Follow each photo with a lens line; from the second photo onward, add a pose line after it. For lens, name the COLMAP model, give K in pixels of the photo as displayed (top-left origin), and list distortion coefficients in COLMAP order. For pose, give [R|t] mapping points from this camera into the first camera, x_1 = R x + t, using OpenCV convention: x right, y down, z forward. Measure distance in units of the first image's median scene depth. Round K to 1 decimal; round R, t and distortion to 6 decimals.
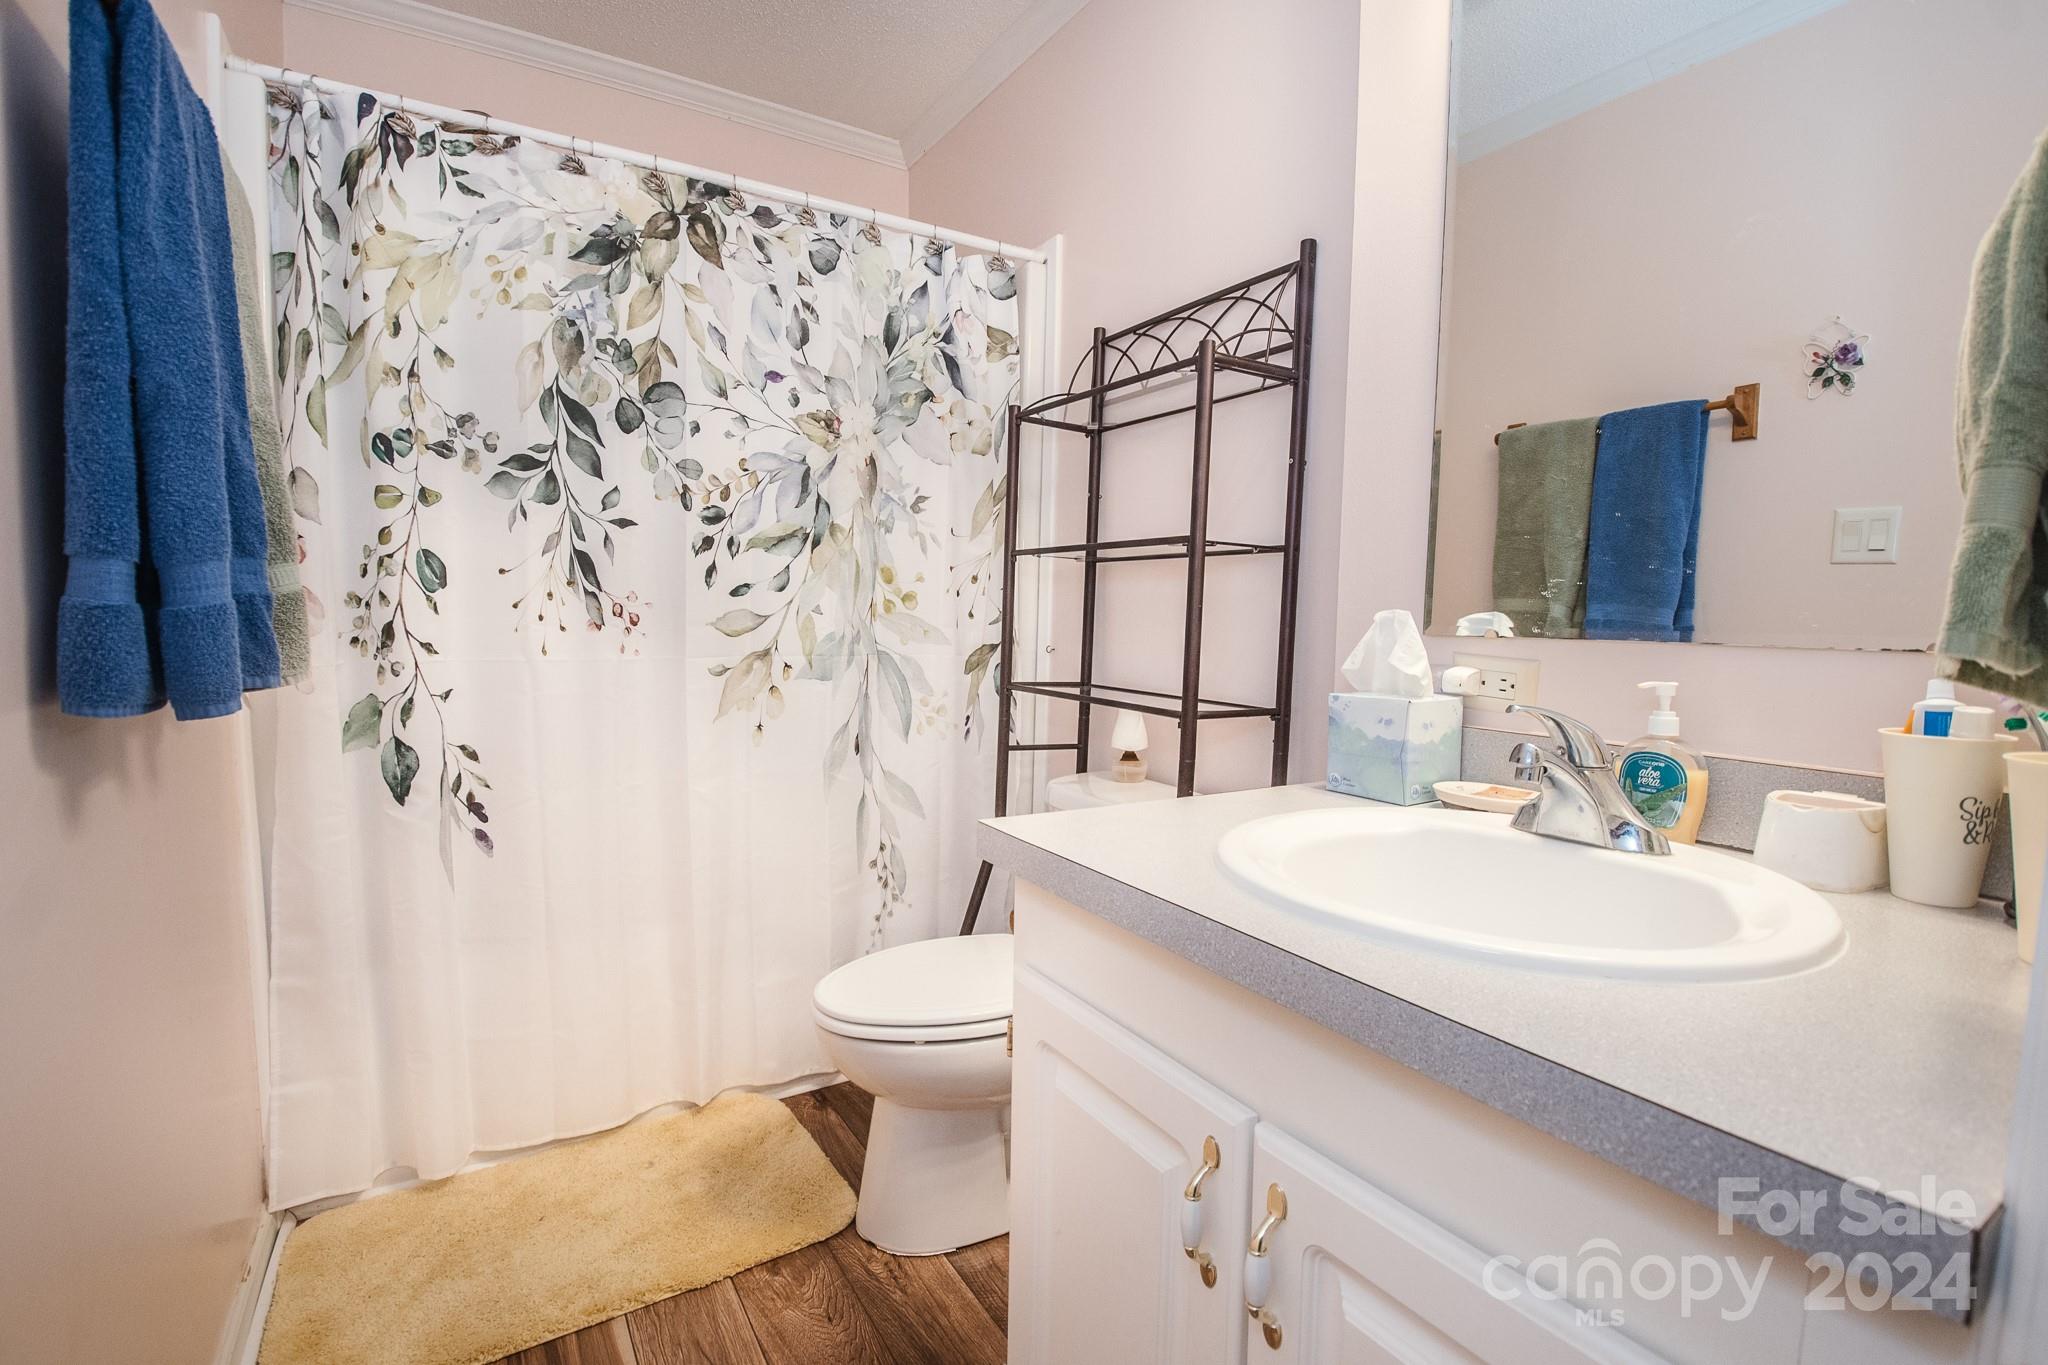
lens RADIAL K [[894.3, 0, 1018.8], [0, 894.3, 695.5], [0, 0, 1]] dist [-0.010321, -0.010528]
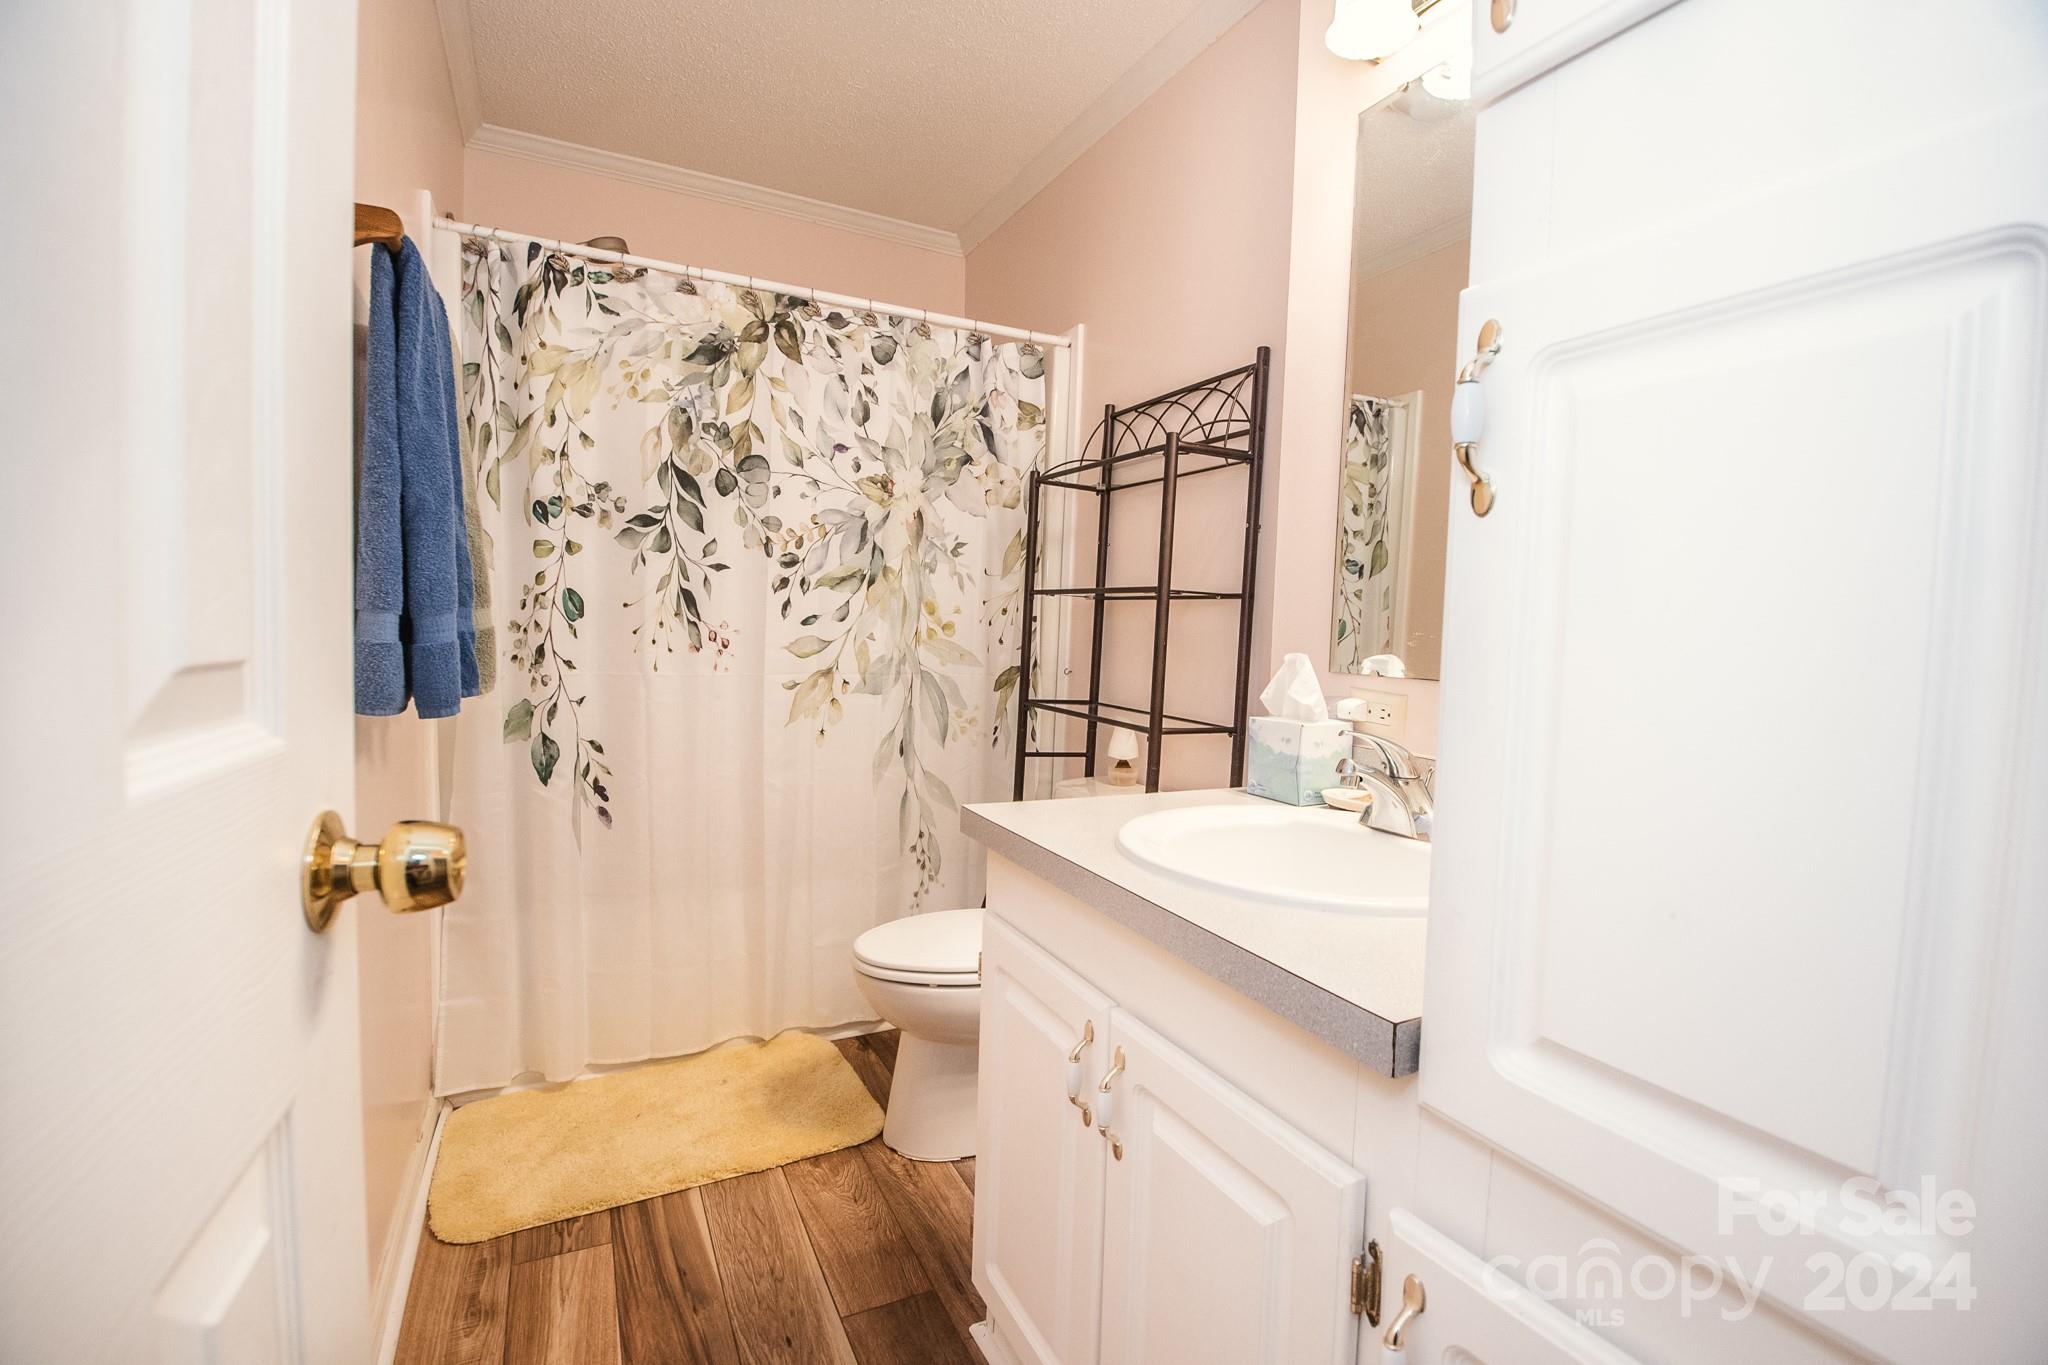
lens RADIAL K [[894.3, 0, 1032.4], [0, 894.3, 683.9], [0, 0, 1]] dist [-0.010321, -0.010528]
pose [[0.996524, 0.020293, -0.080795, 0.113806], [-0.022128, 0.999516, -0.021879, -0.012038], [0.080312, 0.023591, 0.996491, -0.238865]]
